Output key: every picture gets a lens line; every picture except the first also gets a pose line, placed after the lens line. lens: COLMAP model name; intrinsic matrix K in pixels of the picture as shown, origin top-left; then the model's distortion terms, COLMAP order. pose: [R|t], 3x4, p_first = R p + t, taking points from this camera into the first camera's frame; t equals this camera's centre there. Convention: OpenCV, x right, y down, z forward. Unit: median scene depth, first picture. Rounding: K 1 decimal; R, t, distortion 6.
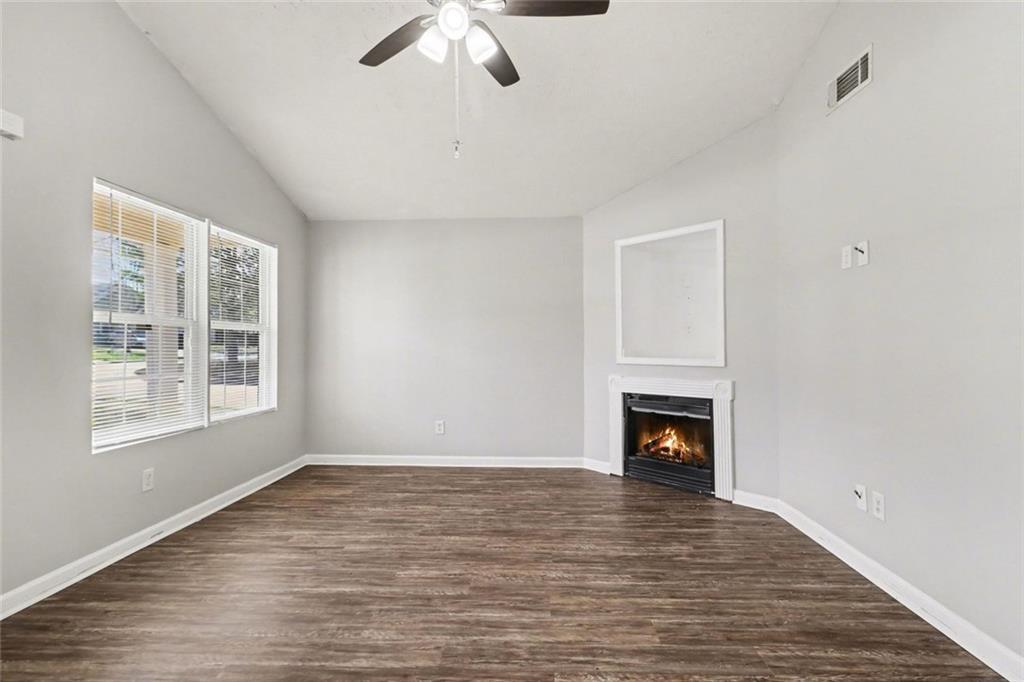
lens RADIAL K [[484.8, 0, 531.2], [0, 484.8, 342.0], [0, 0, 1]] dist [-0.003882, -0.001303]
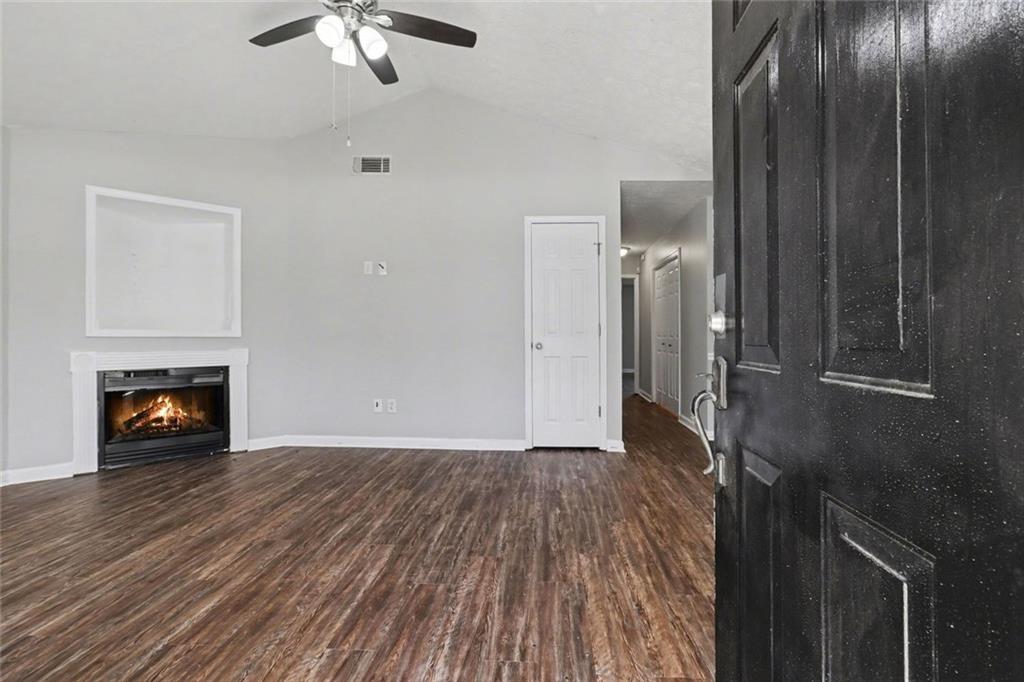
lens RADIAL K [[484.8, 0, 512.5], [0, 484.8, 340.0], [0, 0, 1]] dist [-0.003882, -0.001303]
pose [[0.026741, -0.004207, 0.999634, -1.034174], [-0.009908, 0.999941, 0.004473, 0.066158], [-0.999593, -0.010024, 0.026697, 0.444018]]
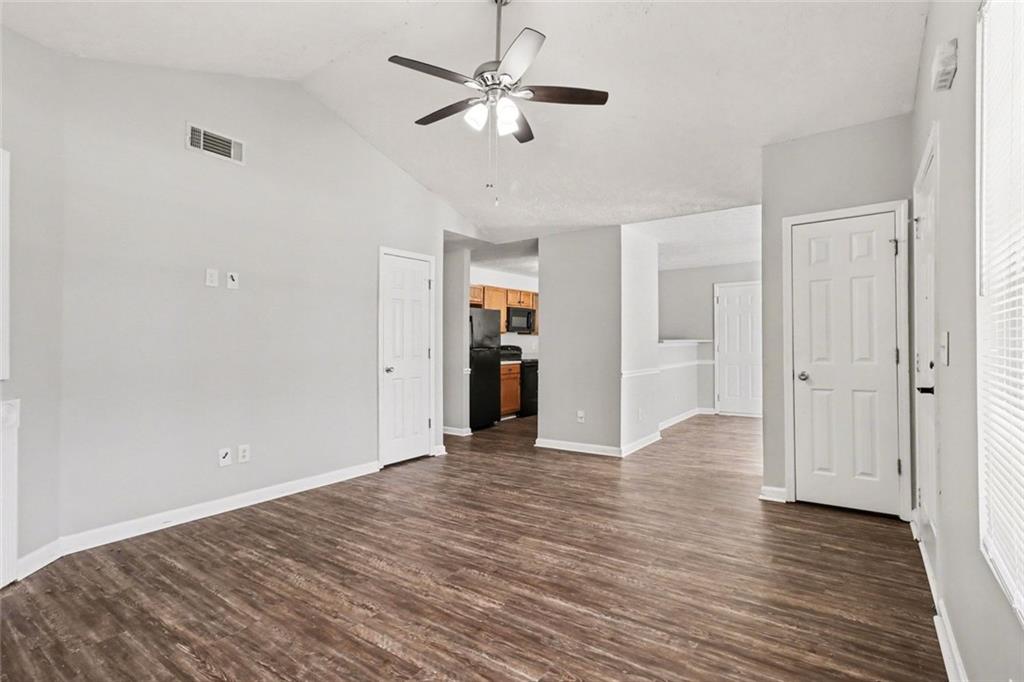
lens RADIAL K [[497.4, 0, 537.2], [0, 497.4, 338.4], [0, 0, 1]] dist [-0.004273, 0.001338]
pose [[-0.852974, 0.014254, 0.521759, -0.772908], [0.005470, 0.999816, -0.018372, 0.016235], [-0.521925, -0.012817, -0.852895, 1.668432]]
